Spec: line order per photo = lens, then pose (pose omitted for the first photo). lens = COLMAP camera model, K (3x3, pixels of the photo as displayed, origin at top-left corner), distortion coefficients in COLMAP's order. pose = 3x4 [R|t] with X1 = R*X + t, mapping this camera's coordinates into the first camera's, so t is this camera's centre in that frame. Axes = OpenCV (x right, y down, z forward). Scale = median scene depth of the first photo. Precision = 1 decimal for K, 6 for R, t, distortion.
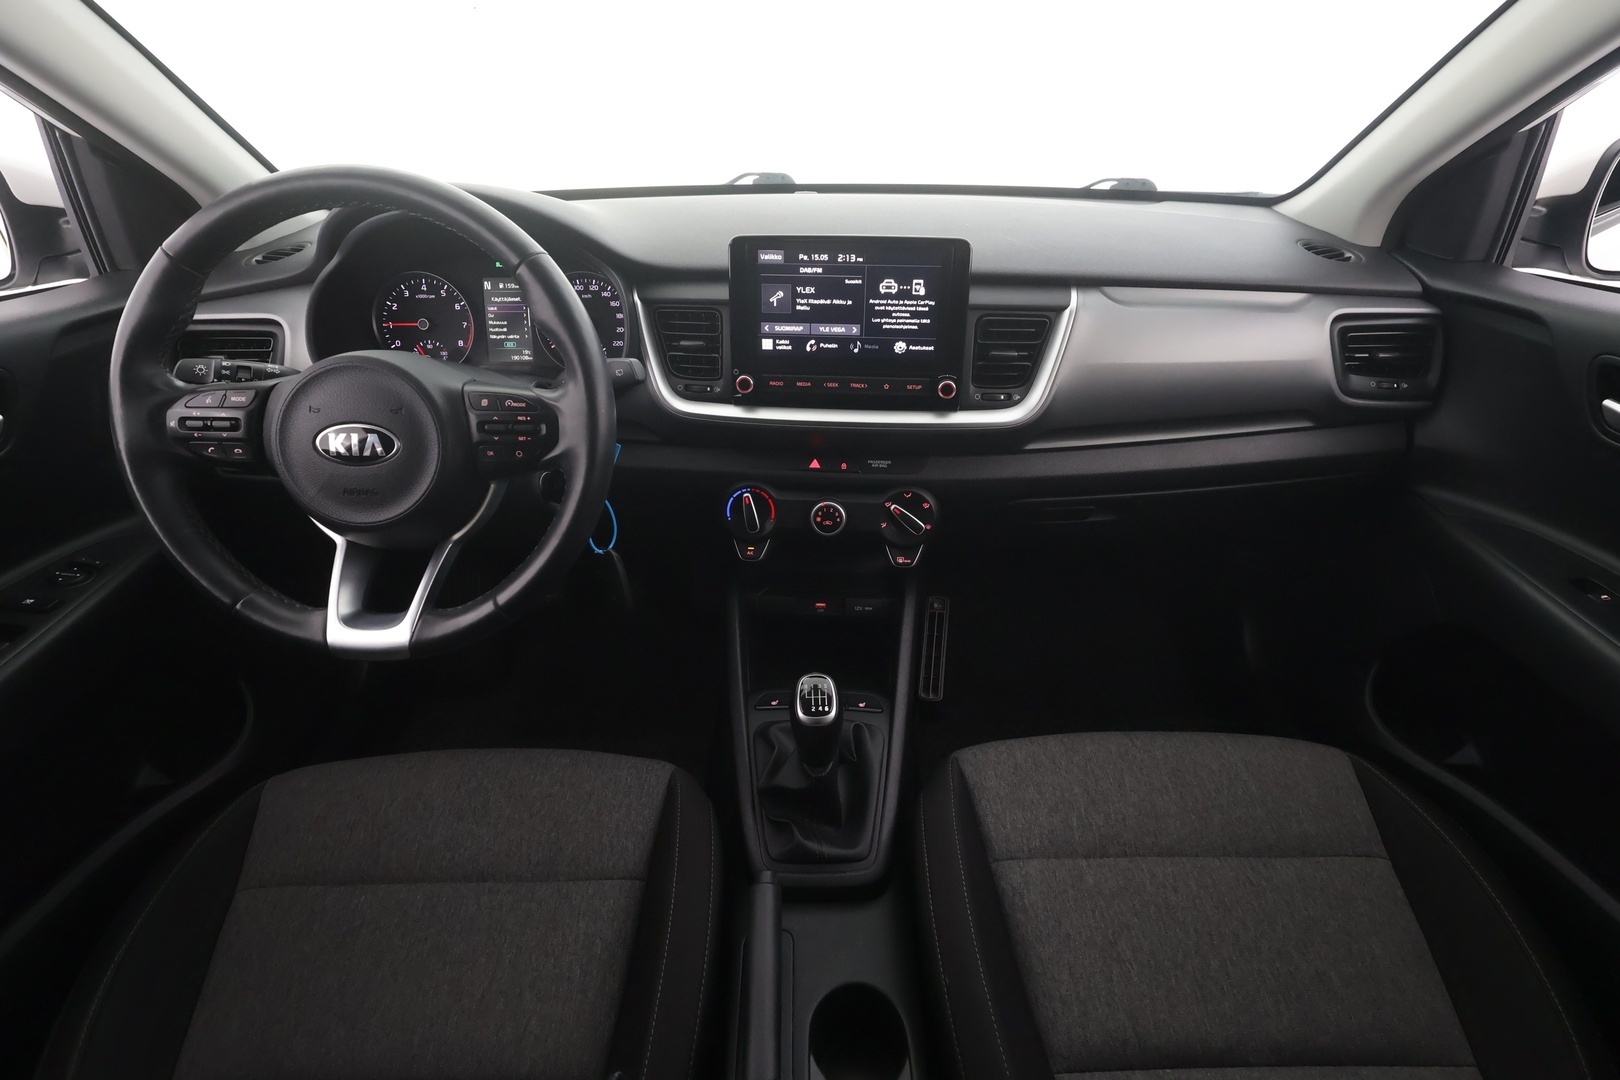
lens RADIAL K [[778.7, 0, 811.6], [0, 778.7, 540.9], [0, 0, 1]] dist [0.002399, 0.001833]
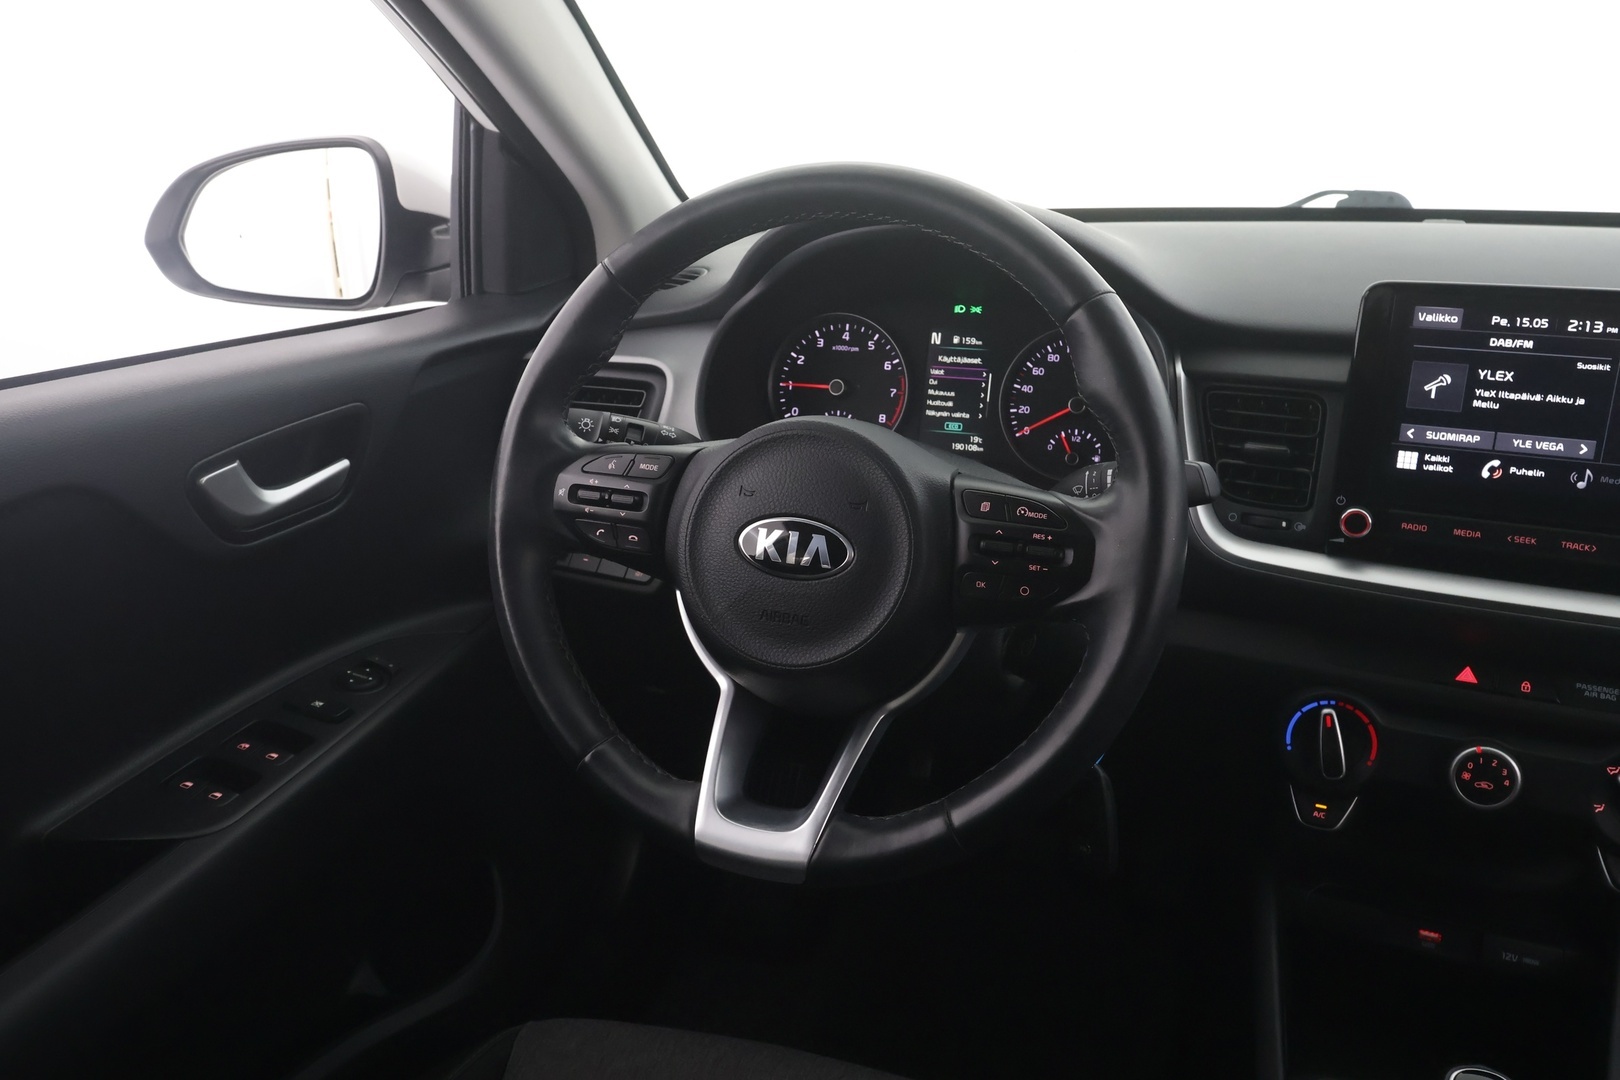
lens RADIAL K [[1279.1, 0, 804.2], [0, 1279.1, 542.1], [0, 0, 1]] dist [-0.002493, 0.012176]
pose [[0.934698, 0.110730, -0.337755, -0.148030], [-0.168373, 0.974795, -0.146374, 0.023599], [0.313034, 0.193684, 0.929783, -0.020266]]
